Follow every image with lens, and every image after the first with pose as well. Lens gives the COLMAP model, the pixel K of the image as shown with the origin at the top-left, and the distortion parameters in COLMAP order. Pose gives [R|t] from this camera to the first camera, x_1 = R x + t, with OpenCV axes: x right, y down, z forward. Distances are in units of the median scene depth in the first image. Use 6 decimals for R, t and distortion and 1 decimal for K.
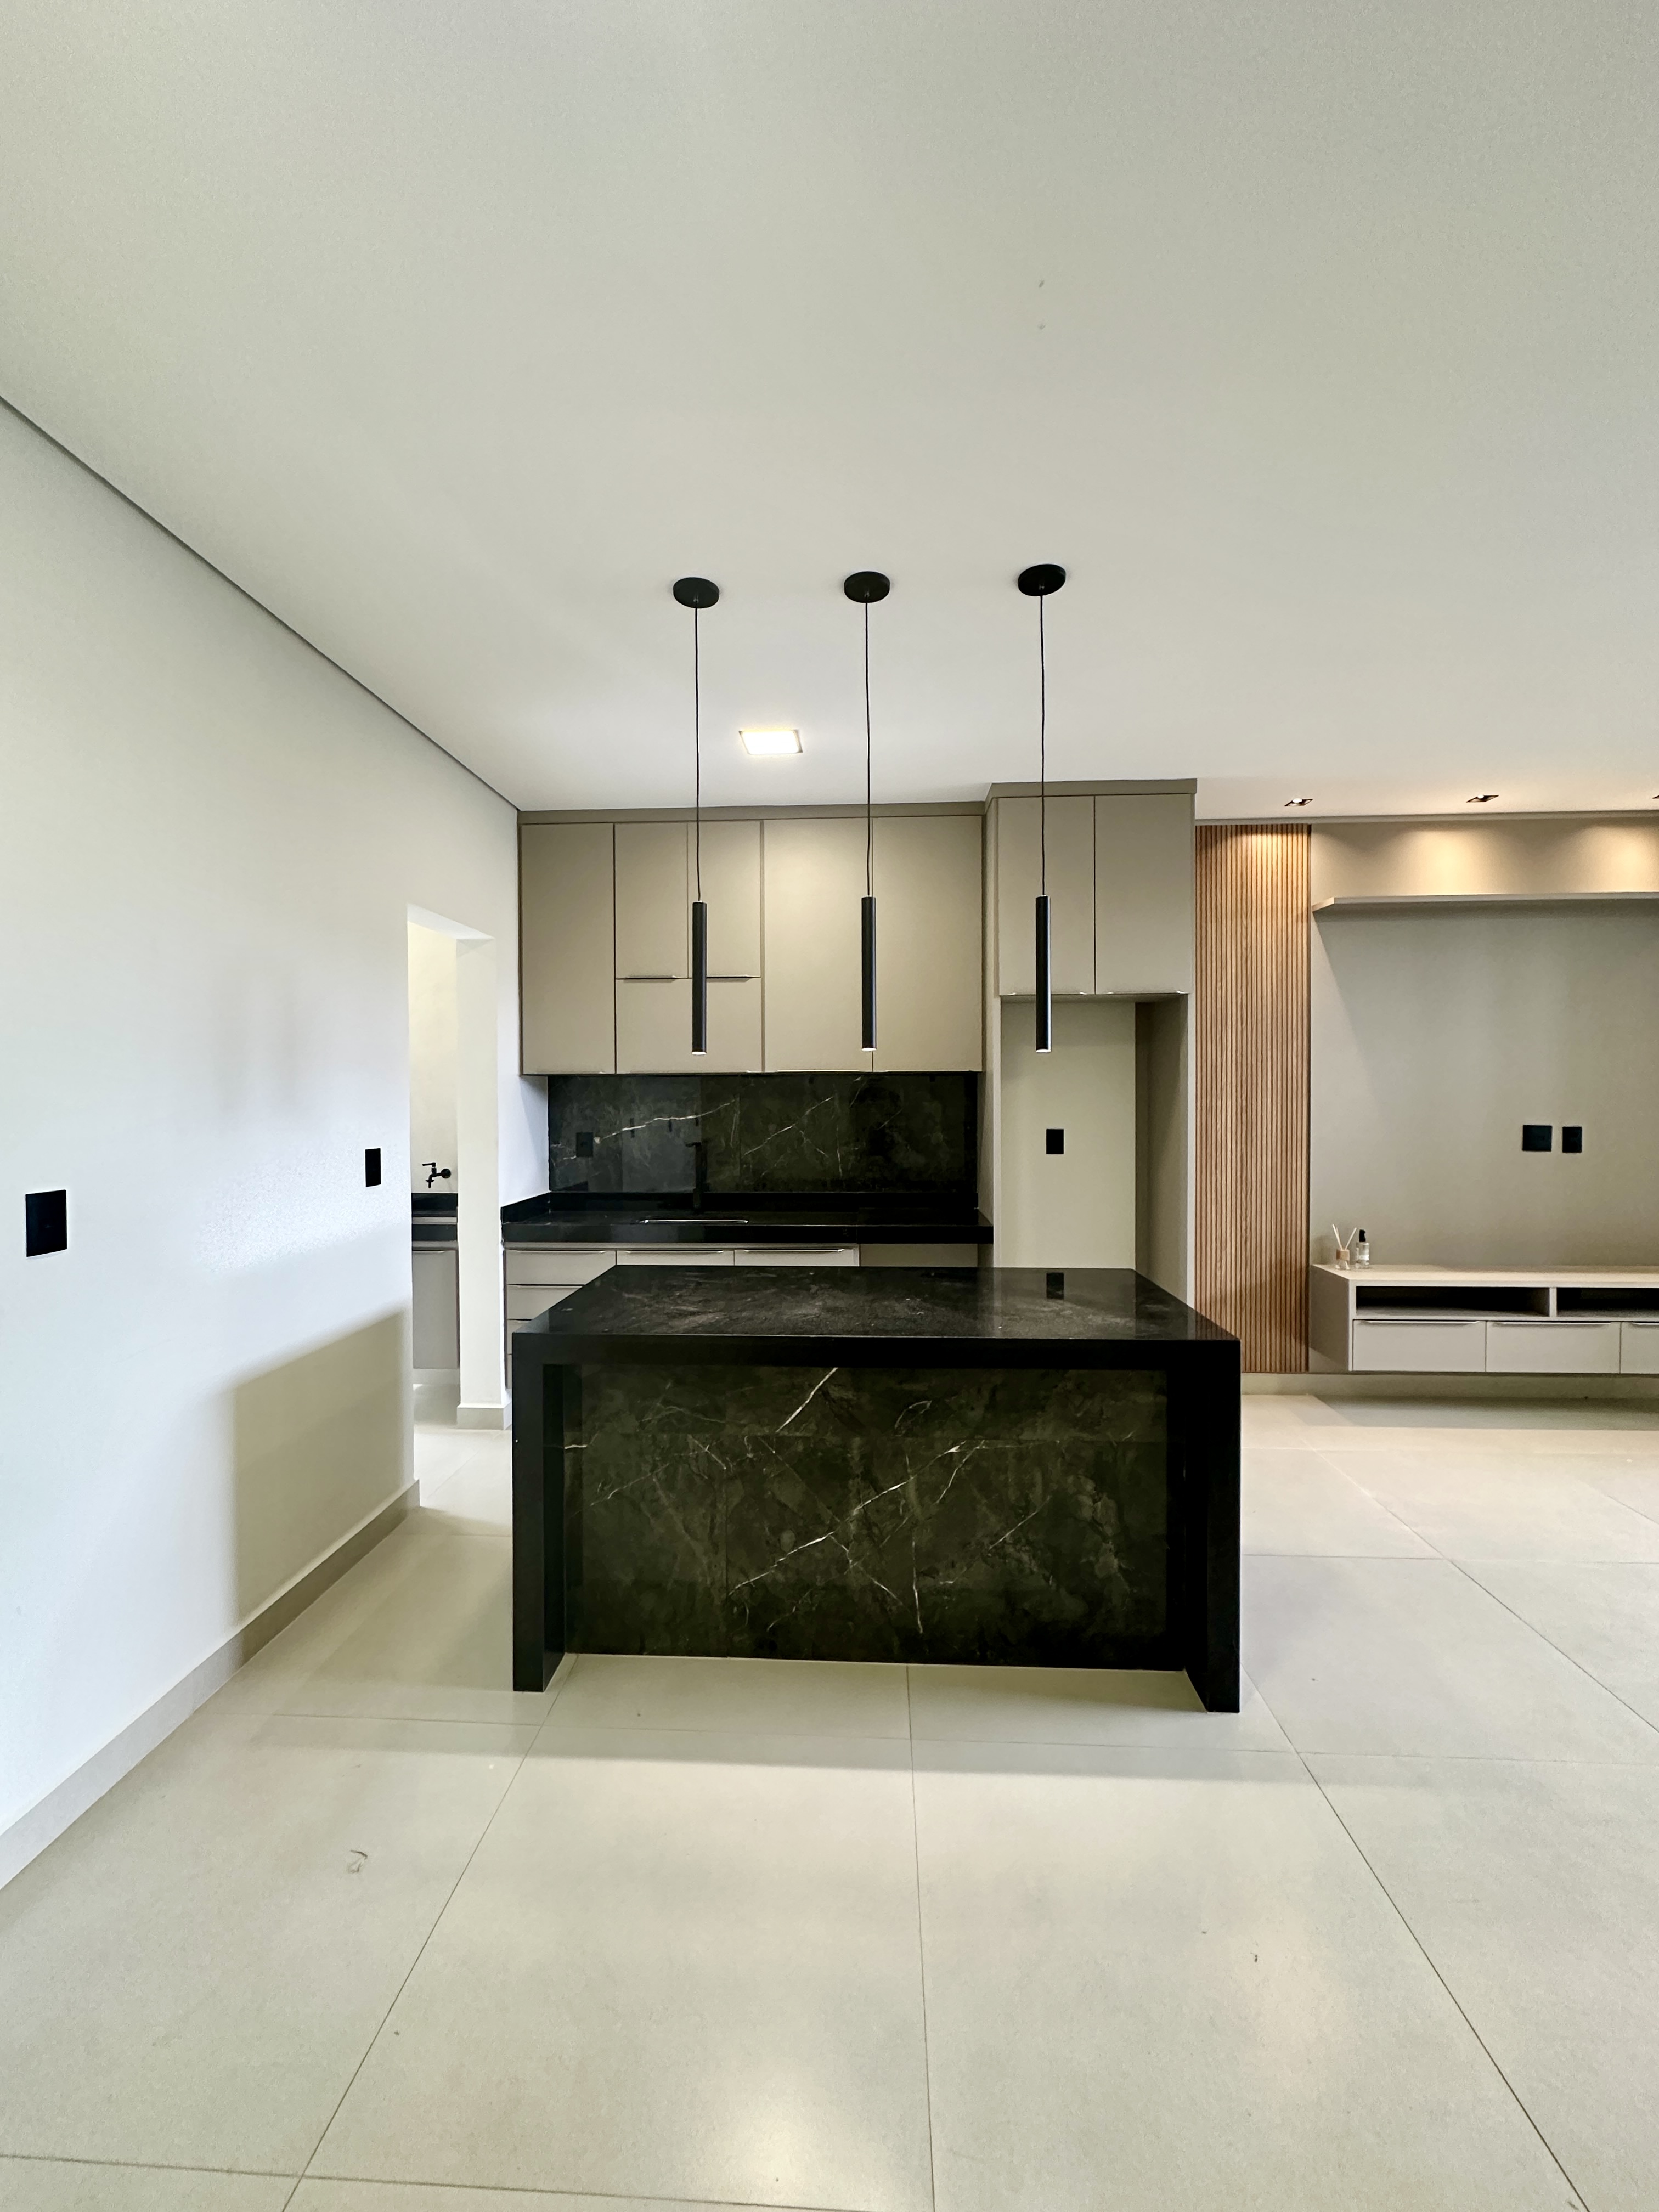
lens RADIAL K [[880.3, 0, 831.6], [0, 880.3, 1103.0], [0, 0, 1]] dist [-0.002115, 0.000553]
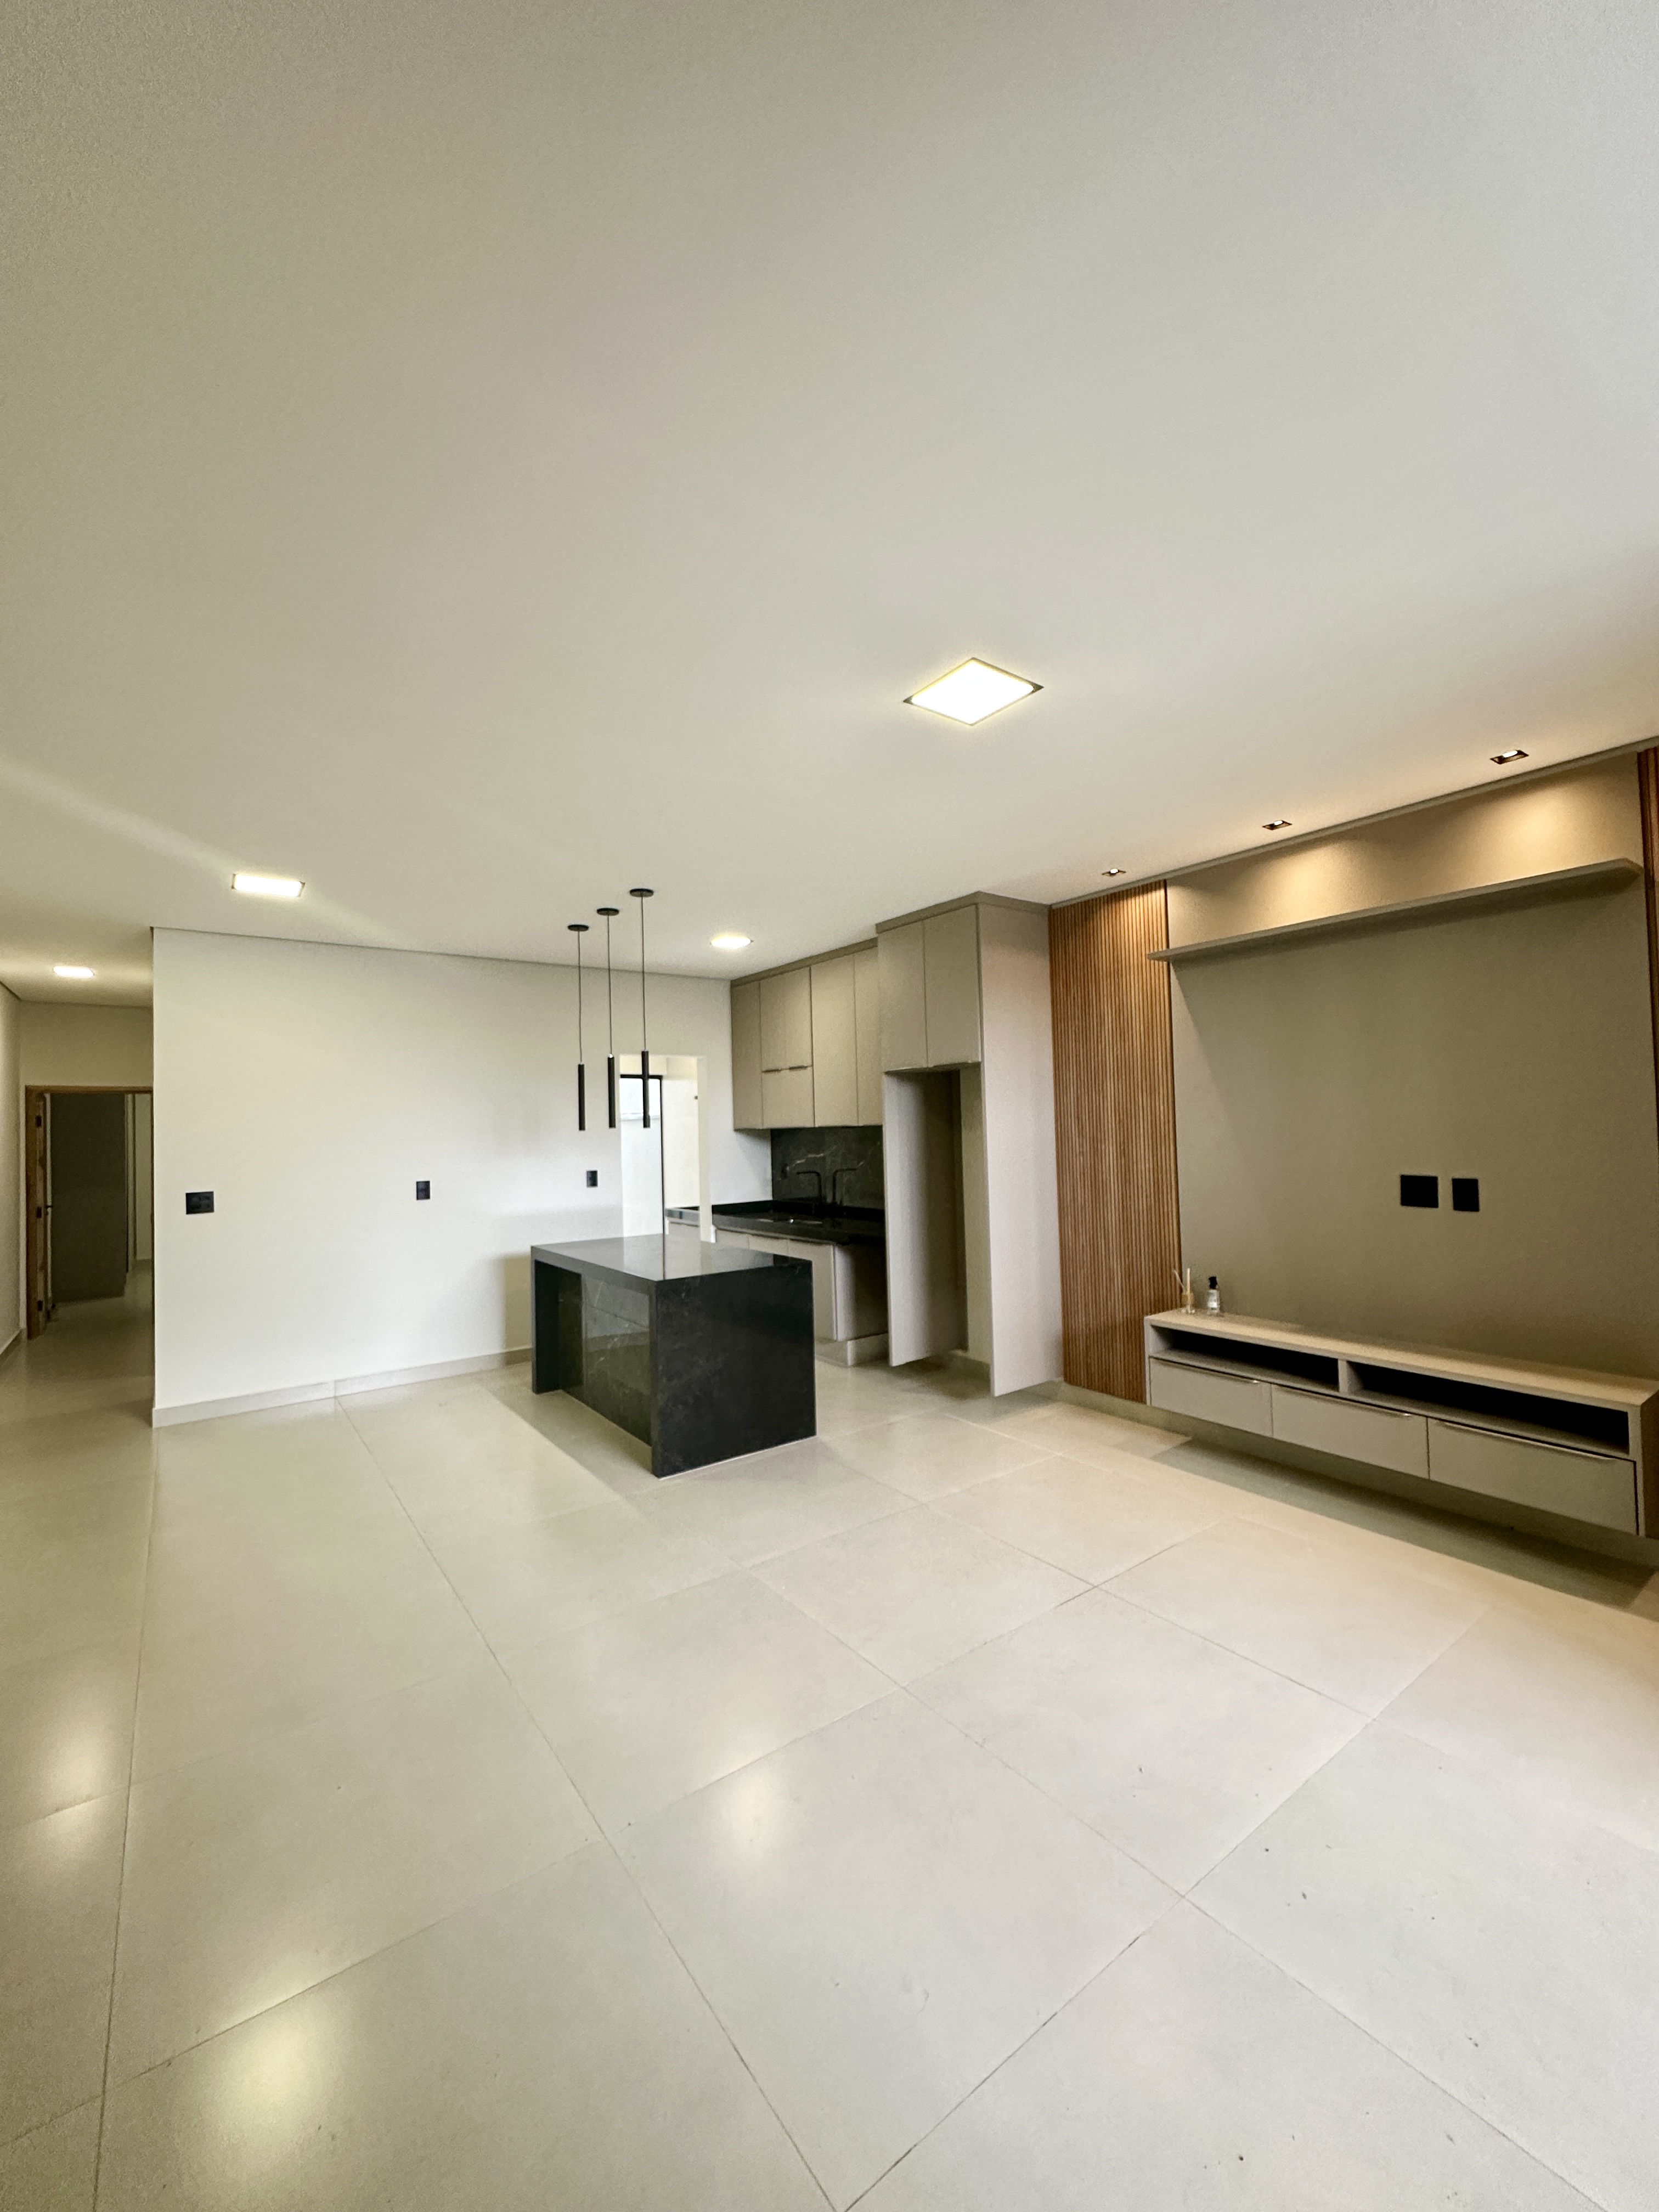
lens RADIAL K [[880.3, 0, 833.3], [0, 880.3, 1106.7], [0, 0, 1]] dist [-0.002115, 0.000553]
pose [[0.633321, -0.032585, -0.773203, 1.195510], [0.015959, 0.999451, -0.029048, -0.026762], [0.773725, 0.006058, 0.633493, 0.043604]]
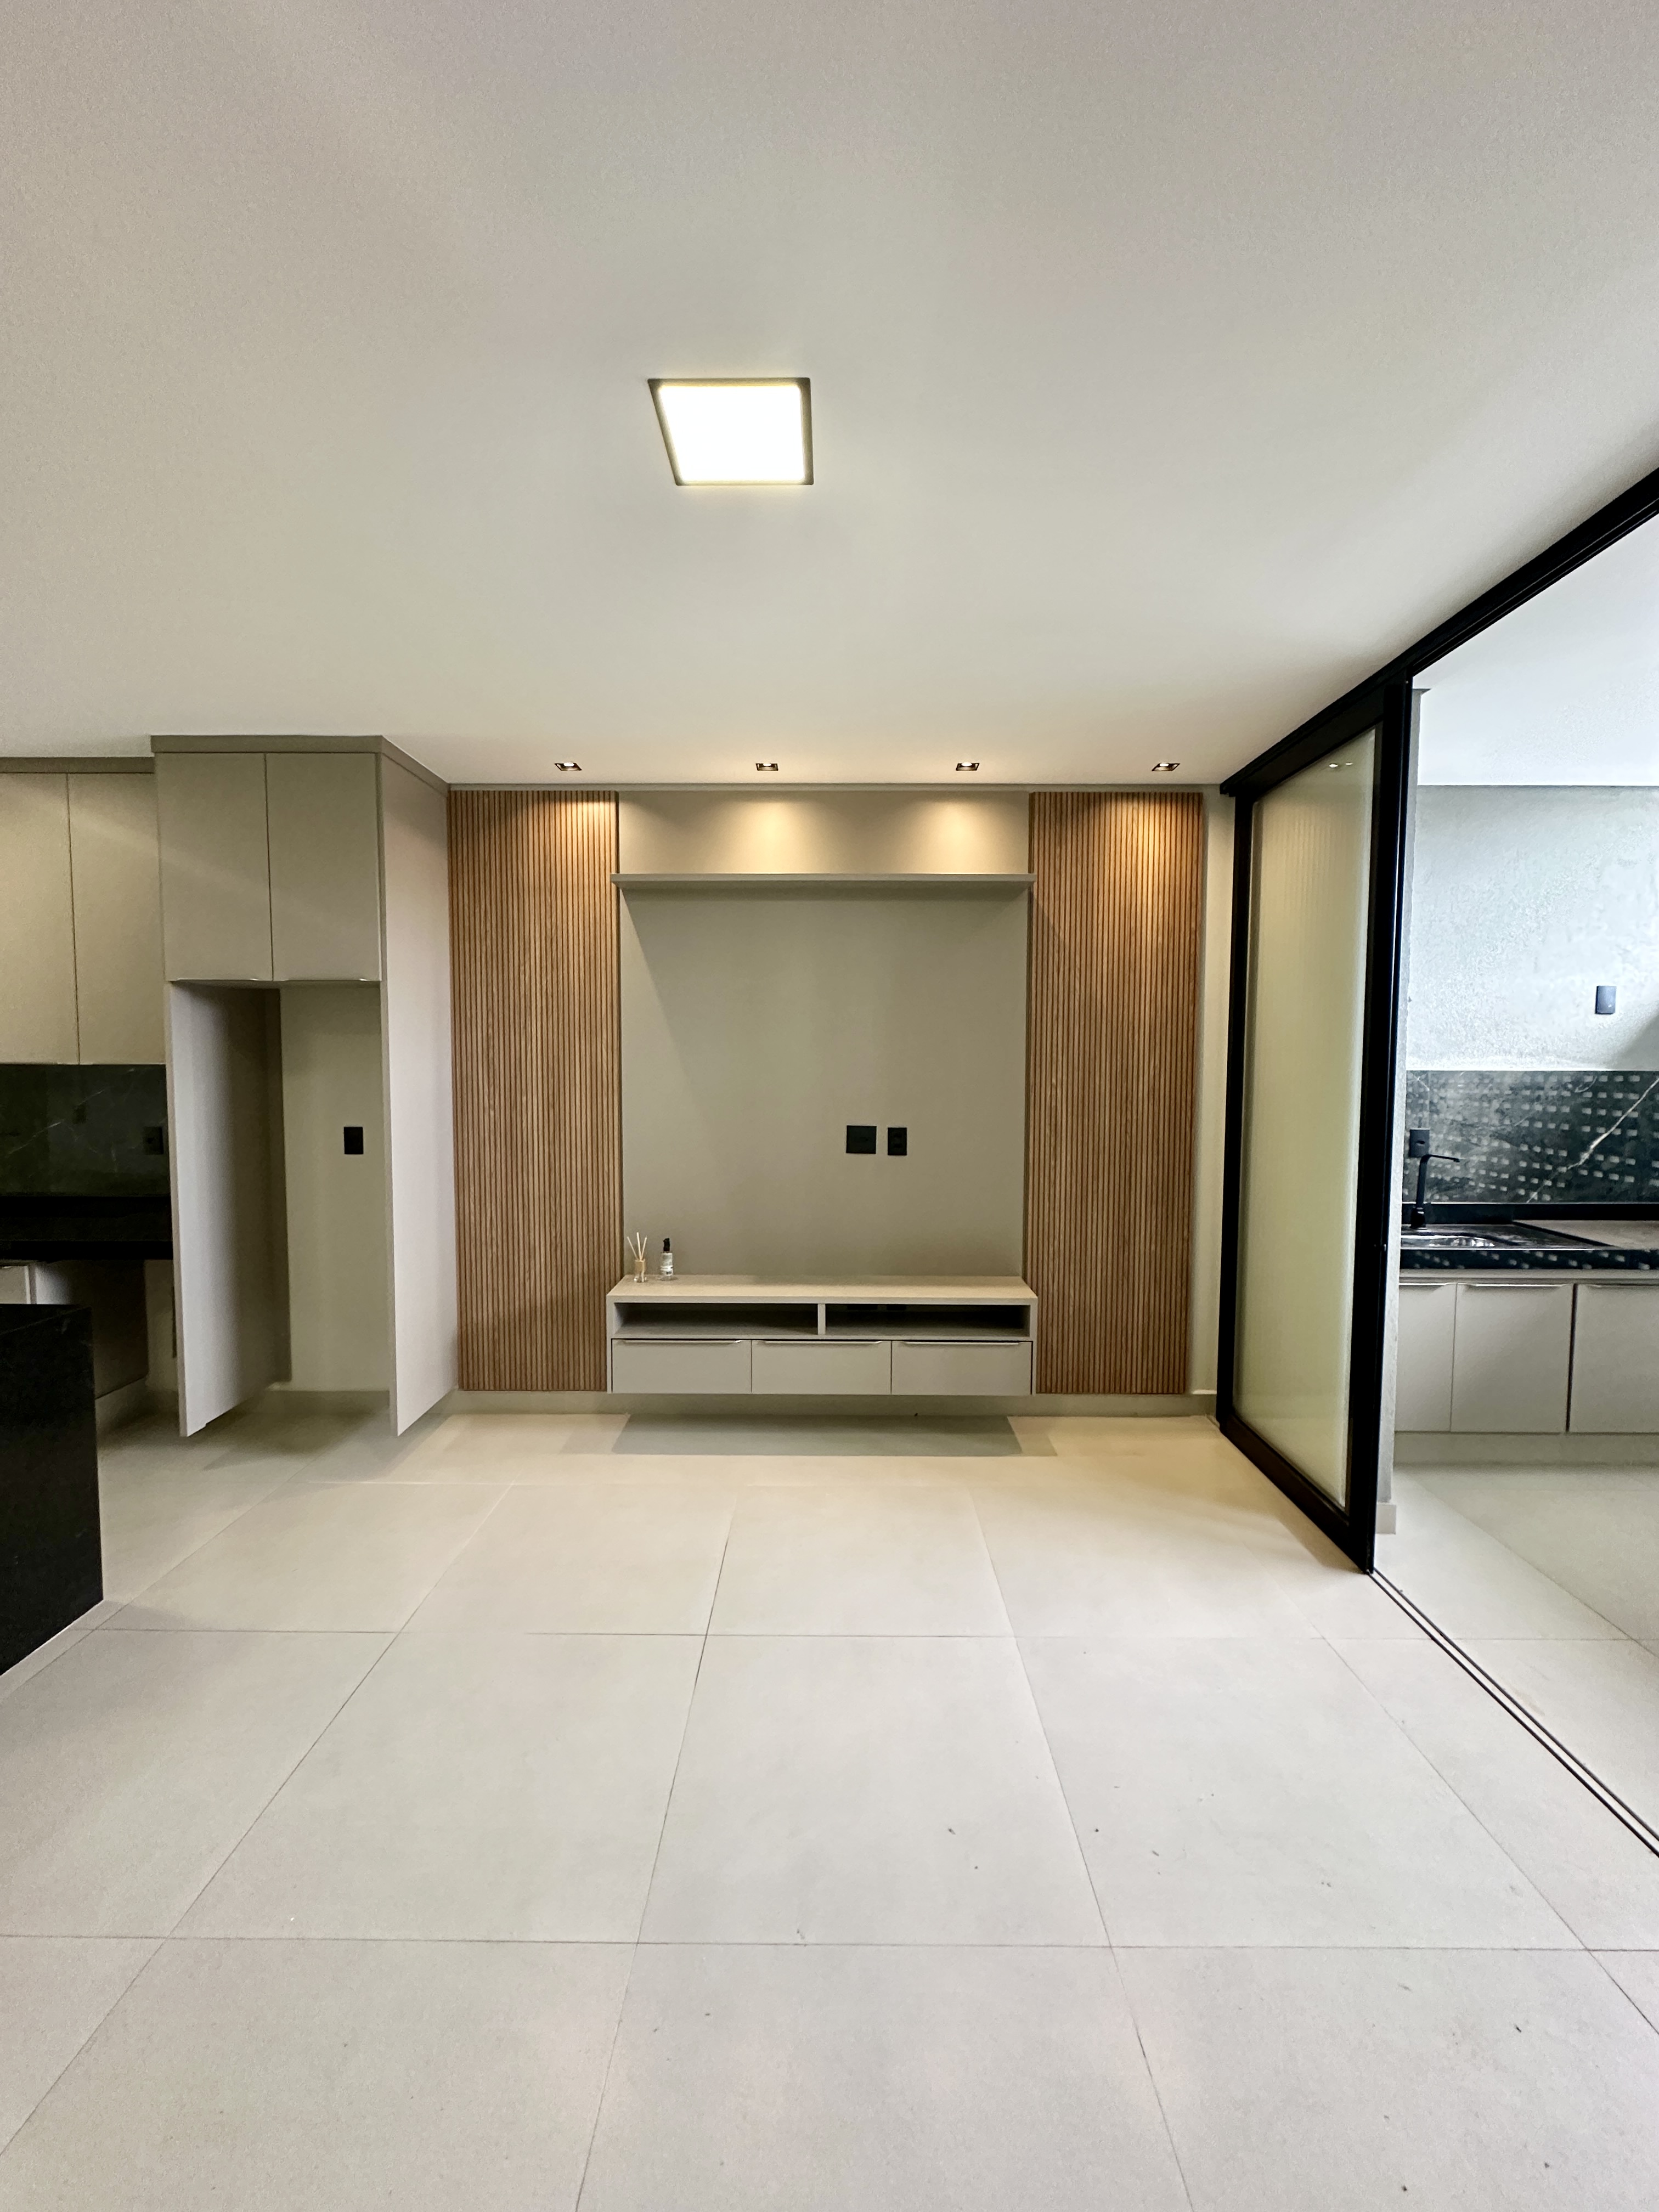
lens RADIAL K [[880.3, 0, 822.3], [0, 880.3, 1104.9], [0, 0, 1]] dist [-0.002115, 0.000553]
pose [[0.999217, 0.004854, 0.039255, 0.789260], [-0.006618, 0.998967, 0.044951, -0.041539], [-0.038996, -0.045176, 0.998218, 0.084130]]
